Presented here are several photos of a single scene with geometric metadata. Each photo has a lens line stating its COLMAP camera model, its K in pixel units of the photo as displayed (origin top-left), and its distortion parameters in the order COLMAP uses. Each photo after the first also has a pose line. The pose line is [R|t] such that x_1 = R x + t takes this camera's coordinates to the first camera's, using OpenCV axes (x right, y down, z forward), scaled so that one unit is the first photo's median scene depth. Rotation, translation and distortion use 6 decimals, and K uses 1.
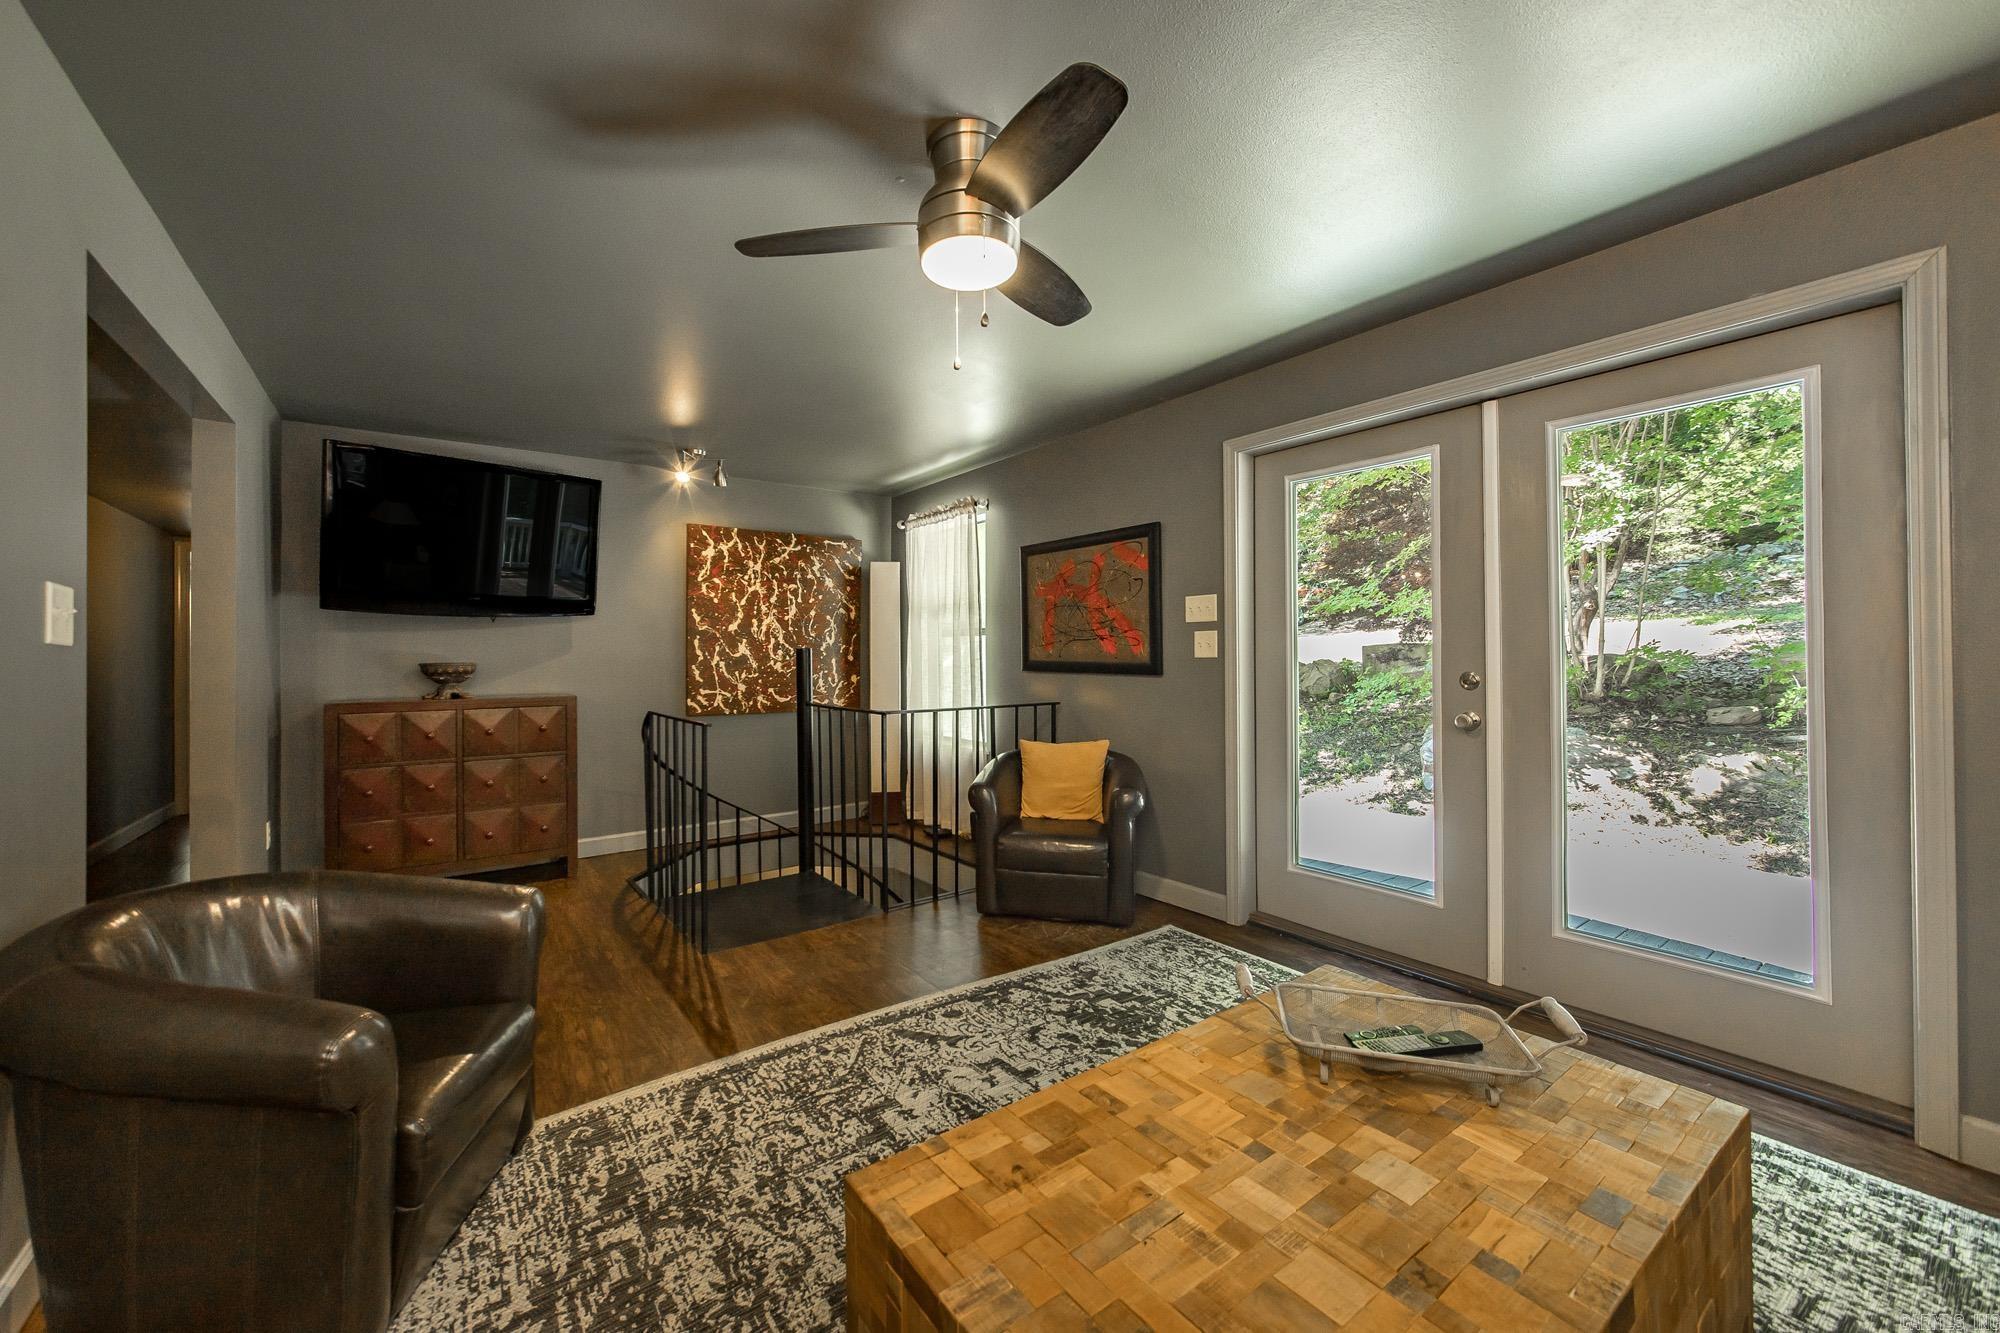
lens RADIAL K [[758.3, 0, 955.9], [0, 758.3, 653.1], [0, 0, 1]] dist [-0.000237, -0.000202]
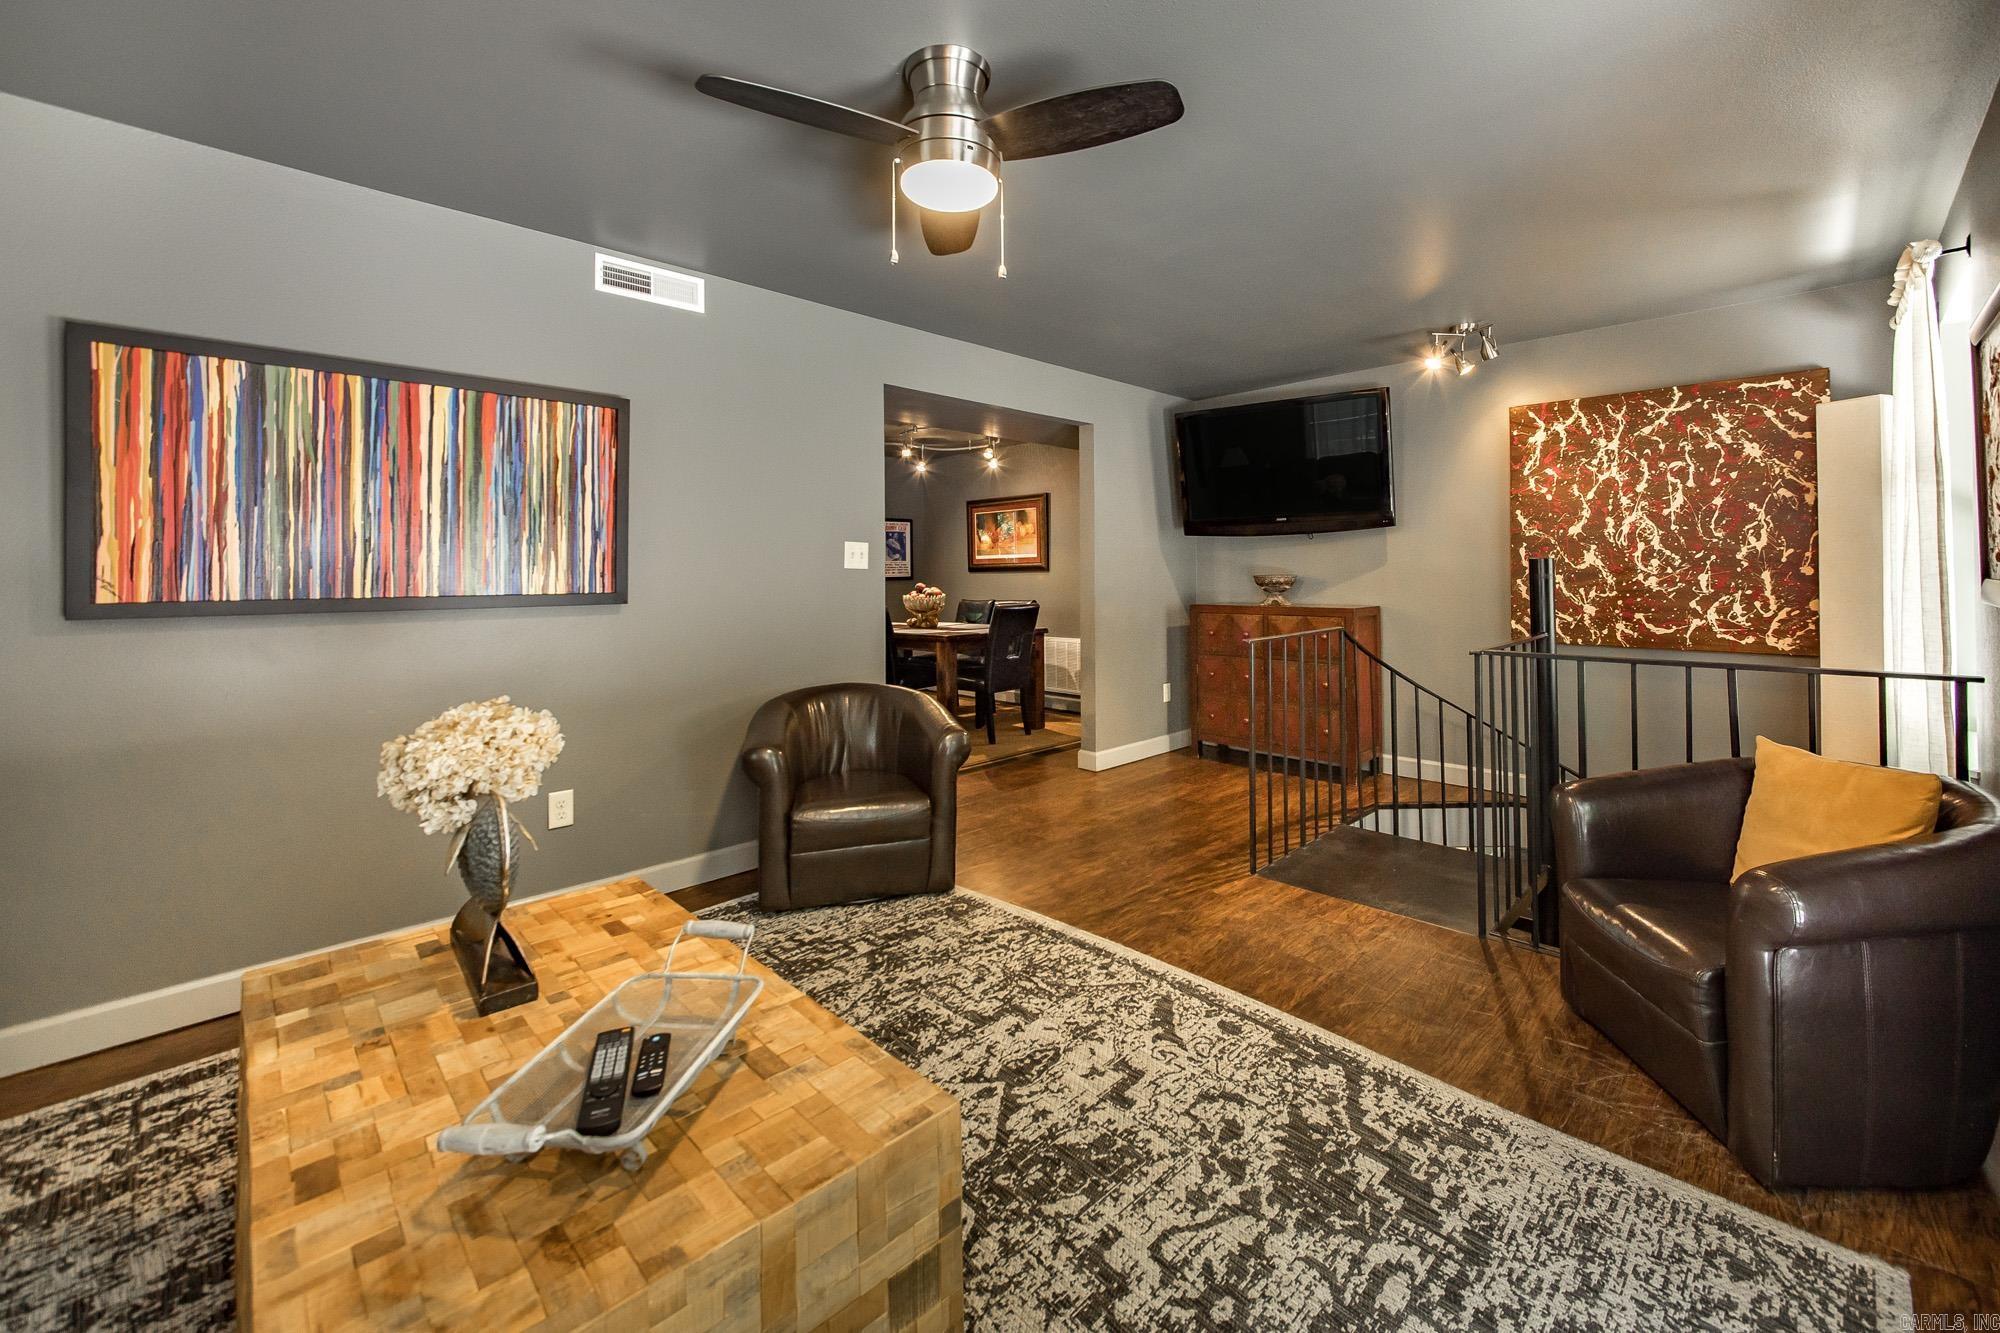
lens RADIAL K [[814.3, 0, 1066.8], [0, 814.3, 558.2], [0, 0, 1]] dist [-0.001920, -0.000303]
pose [[0.208273, -0.012058, -0.977996, 0.781447], [0.008997, 0.999905, -0.010412, -0.003569], [0.978029, -0.006631, 0.208362, 0.653032]]
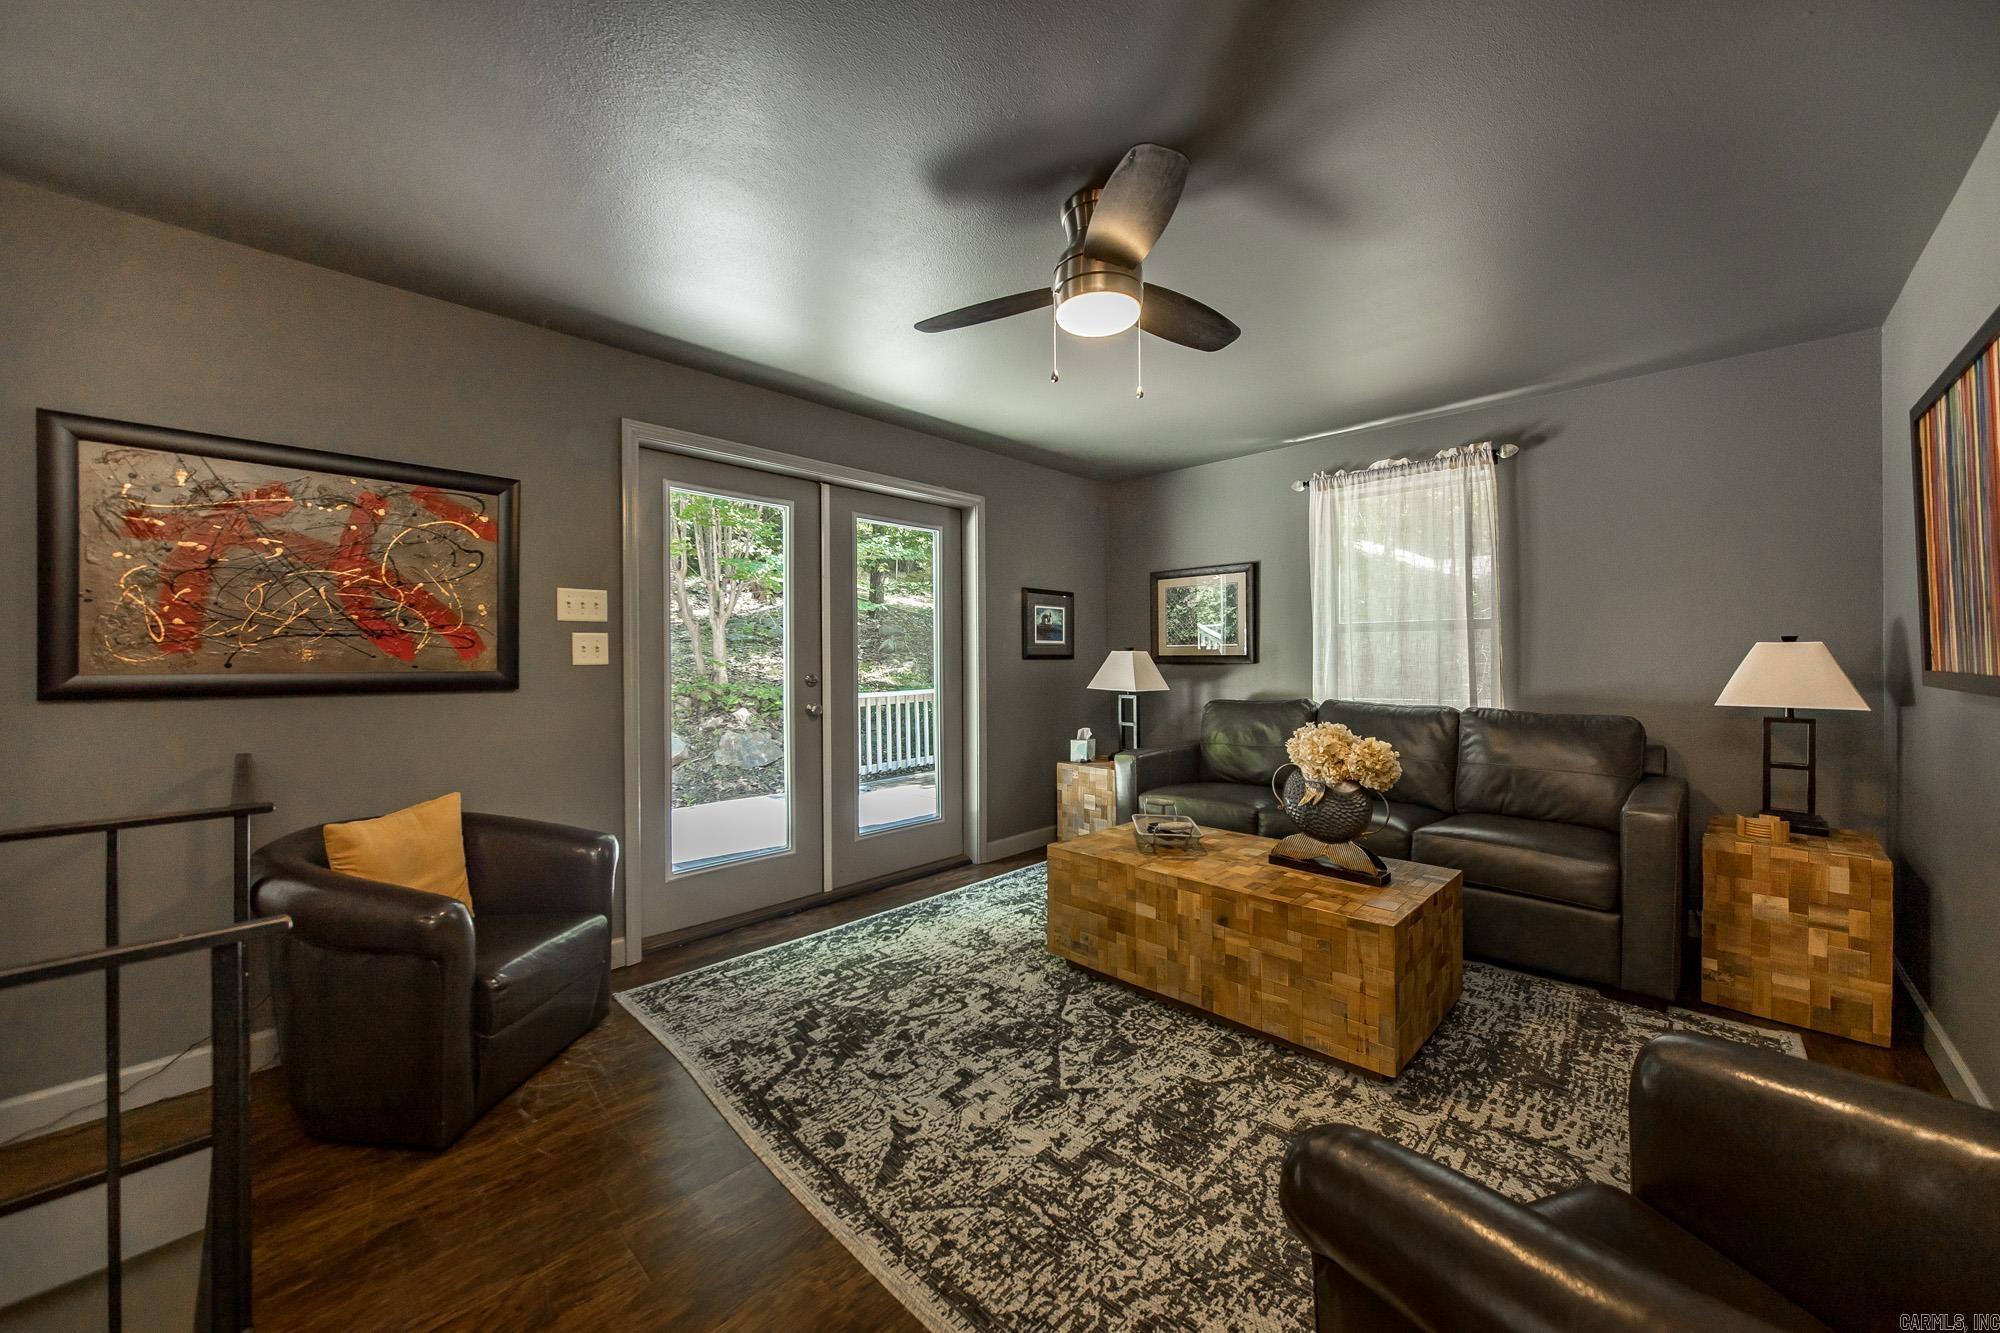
lens RADIAL K [[729.8, 0, 1006.3], [0, 729.8, 657.1], [0, 0, 1]] dist [-0.000816, -0.000070]
pose [[-0.187164, 0.009135, 0.982286, -0.735451], [0.004982, 0.999953, -0.008350, 0.008281], [-0.982316, 0.003331, -0.187201, 0.953319]]
